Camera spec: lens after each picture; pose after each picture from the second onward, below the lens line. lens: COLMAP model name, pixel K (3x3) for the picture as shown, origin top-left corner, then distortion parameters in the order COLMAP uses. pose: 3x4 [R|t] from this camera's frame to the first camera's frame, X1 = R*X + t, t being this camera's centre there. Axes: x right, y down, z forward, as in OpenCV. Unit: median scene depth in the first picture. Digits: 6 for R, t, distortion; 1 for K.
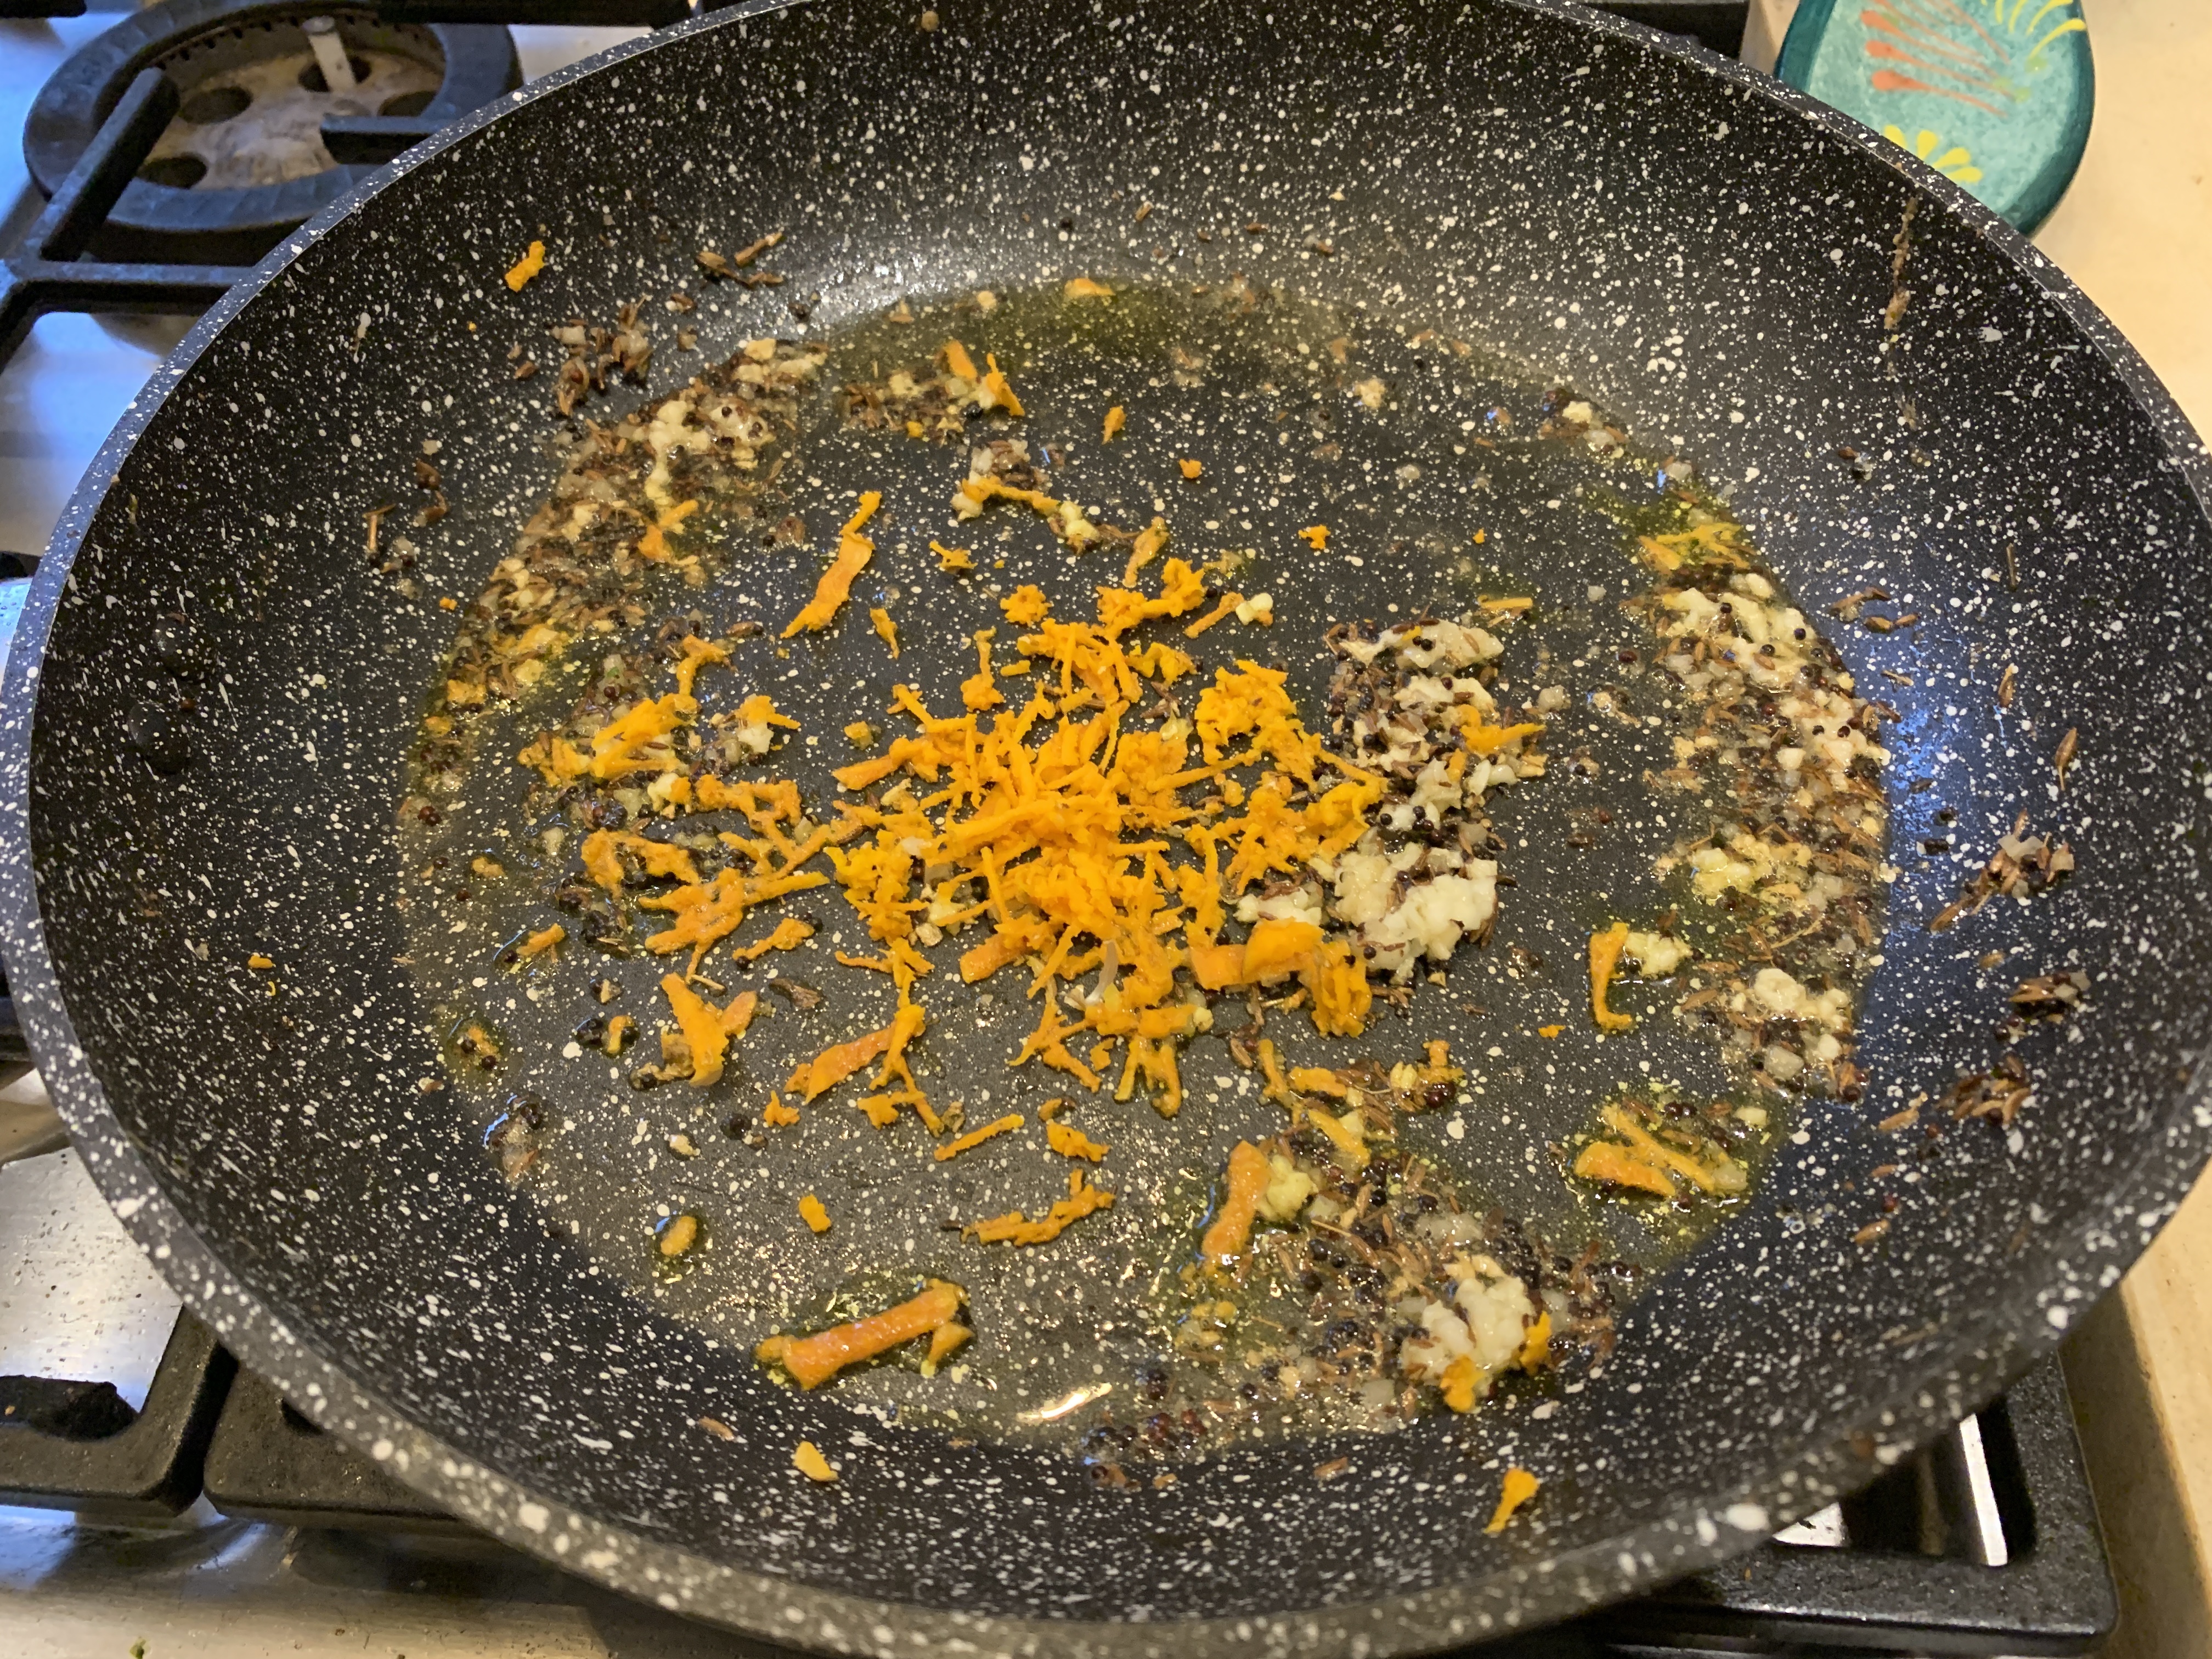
lens RADIAL K [[1701.5, 0, 1086.4], [0, 1701.5, 839.5], [0, 0, 1]] dist [-0.027691, 0.042255]
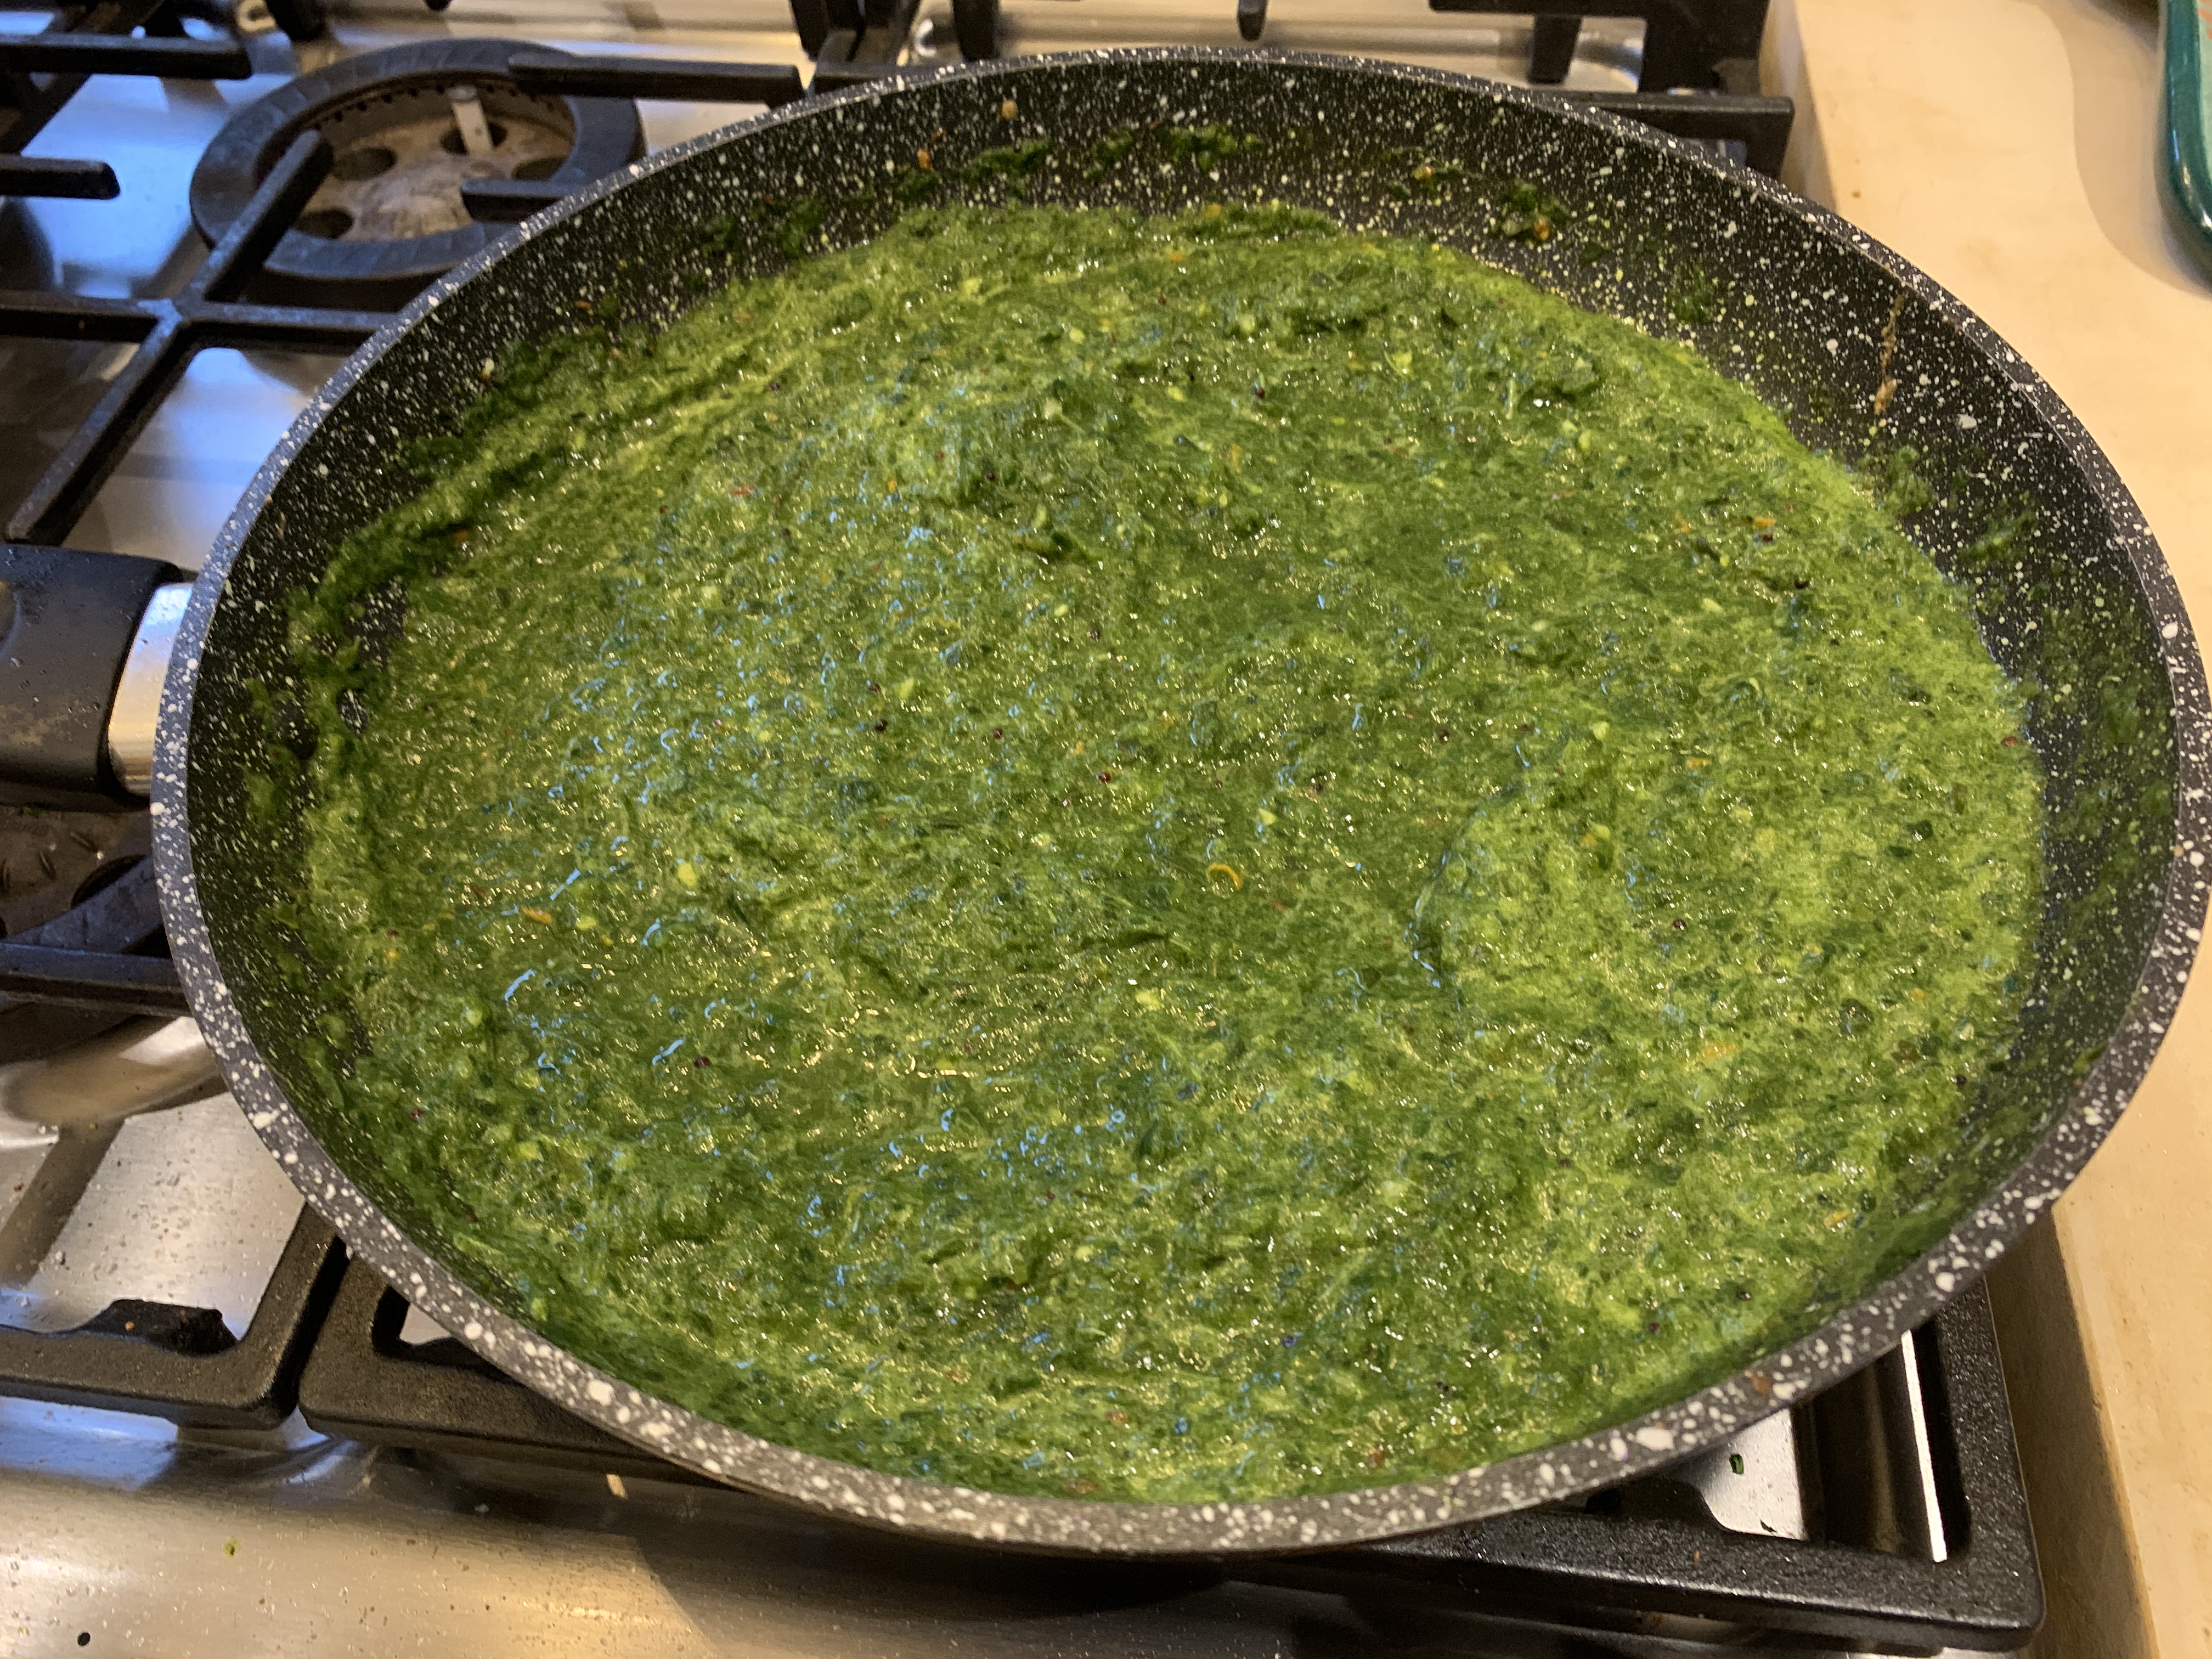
lens RADIAL K [[1701.5, 0, 1101.2], [0, 1701.5, 845.4], [0, 0, 1]] dist [-0.027691, 0.042255]
pose [[0.998839, 0.037308, -0.030464, 0.022832], [-0.038296, 0.998736, -0.032542, 0.031995], [0.029212, 0.033671, 0.999006, -0.098717]]
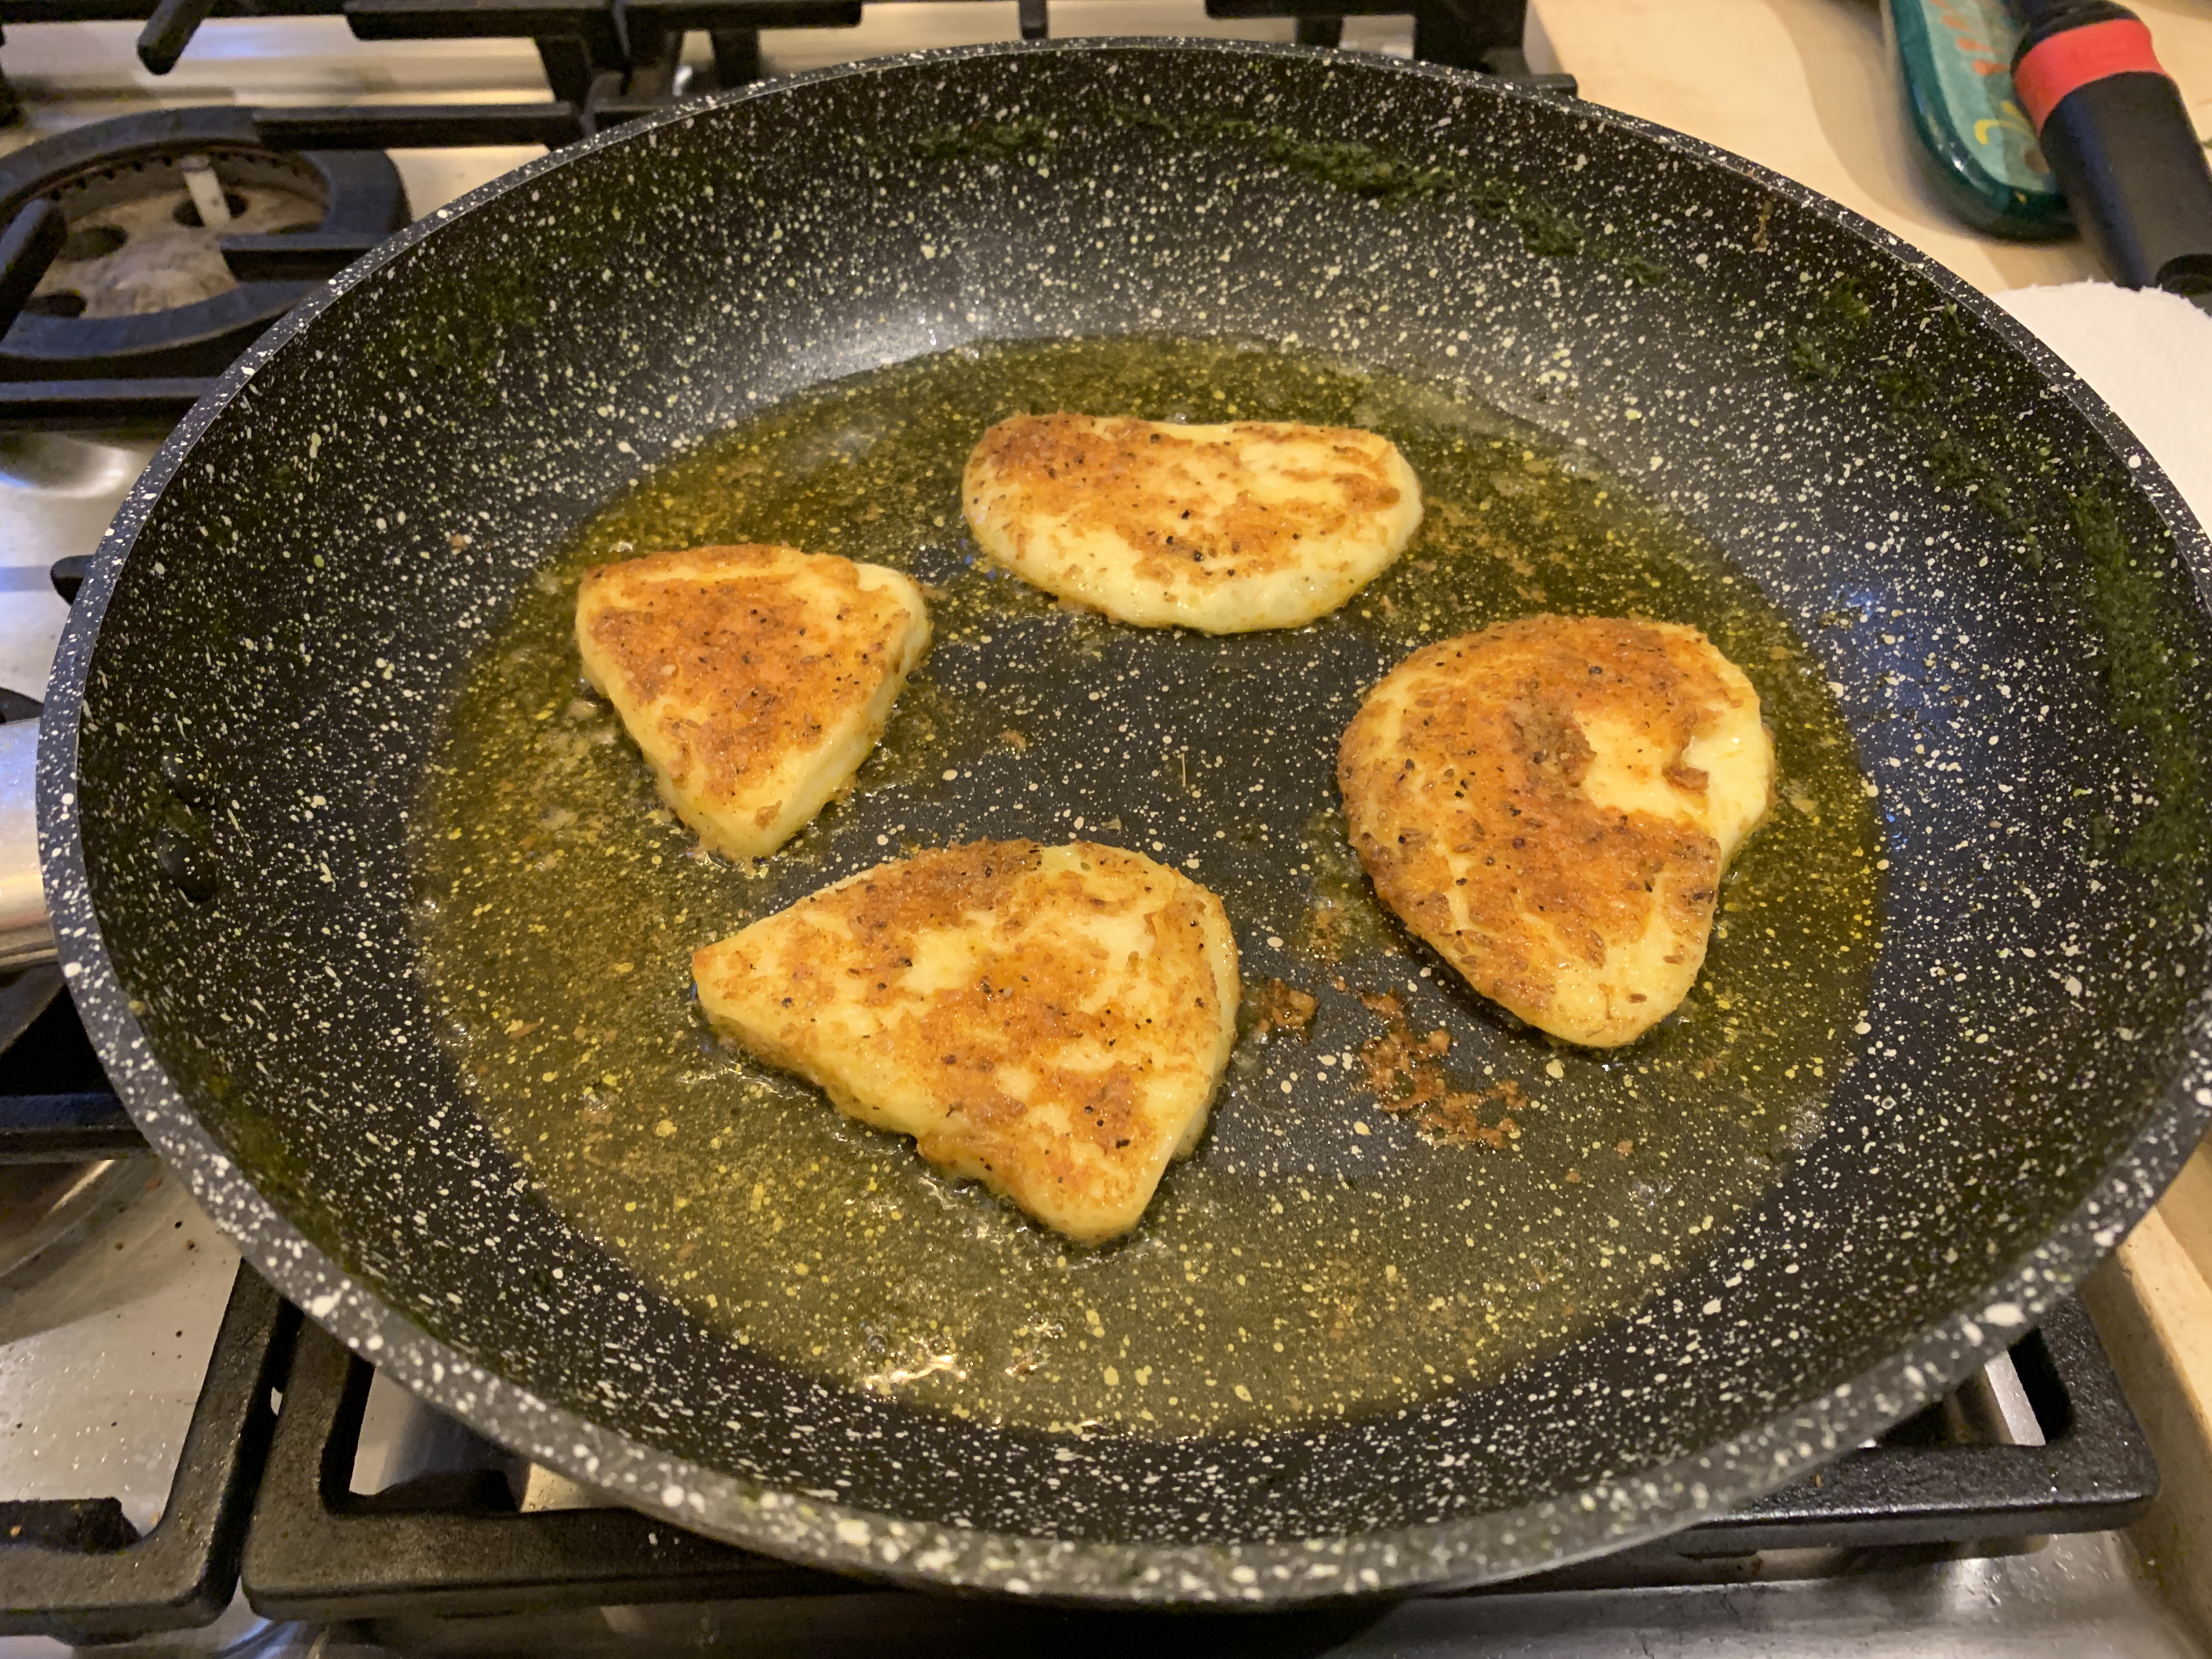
lens RADIAL K [[1701.5, 0, 1095.2], [0, 1701.5, 830.4], [0, 0, 1]] dist [-0.027691, 0.042255]
pose [[0.981557, -0.126352, 0.143462, -0.172703], [0.138670, 0.987155, -0.079344, 0.063460], [-0.131594, 0.097775, 0.986470, -0.003199]]
